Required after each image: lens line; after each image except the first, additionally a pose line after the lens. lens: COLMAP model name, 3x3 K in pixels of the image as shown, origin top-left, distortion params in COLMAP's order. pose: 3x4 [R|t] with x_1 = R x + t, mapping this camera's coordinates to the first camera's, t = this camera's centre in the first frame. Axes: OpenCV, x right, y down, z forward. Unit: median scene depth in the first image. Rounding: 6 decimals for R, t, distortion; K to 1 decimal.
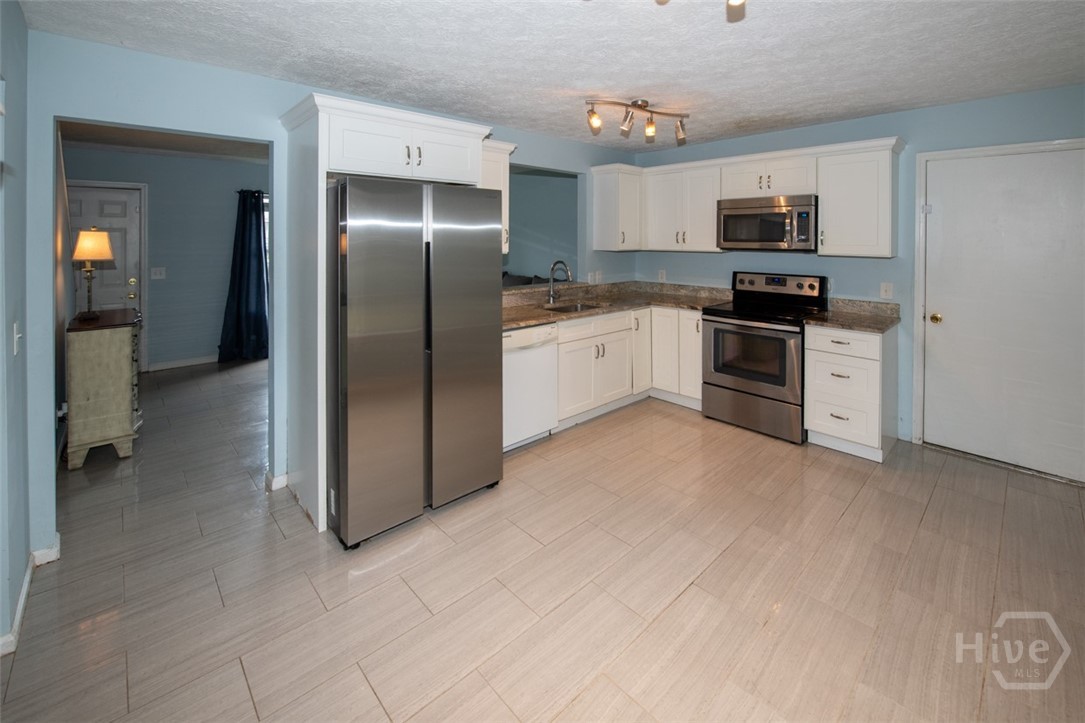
lens RADIAL K [[456.4, 0, 542.9], [0, 456.4, 336.4], [0, 0, 1]] dist [-0.000923, -0.000092]
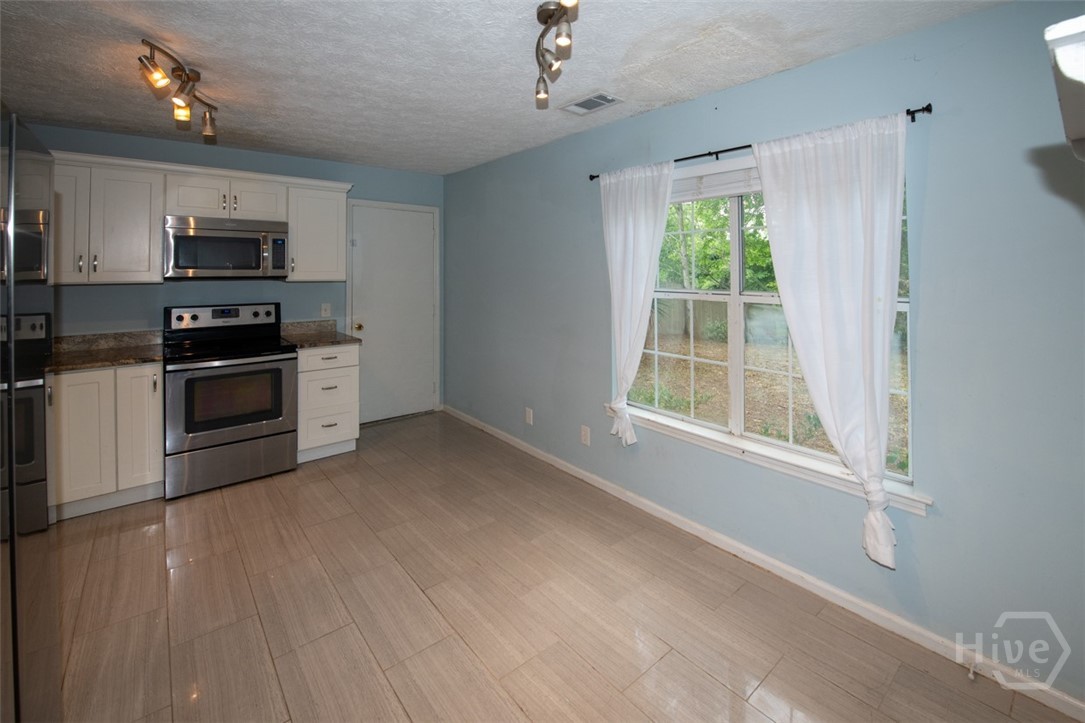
lens RADIAL K [[464.9, 0, 542.5], [0, 464.9, 361.5], [0, 0, 1]] dist [-0.000738, -0.000041]
pose [[0.058248, -0.197555, 0.978560, -0.408385], [0.210680, 0.960580, 0.181384, -0.070542], [-0.975818, 0.195598, 0.097573, 0.355737]]
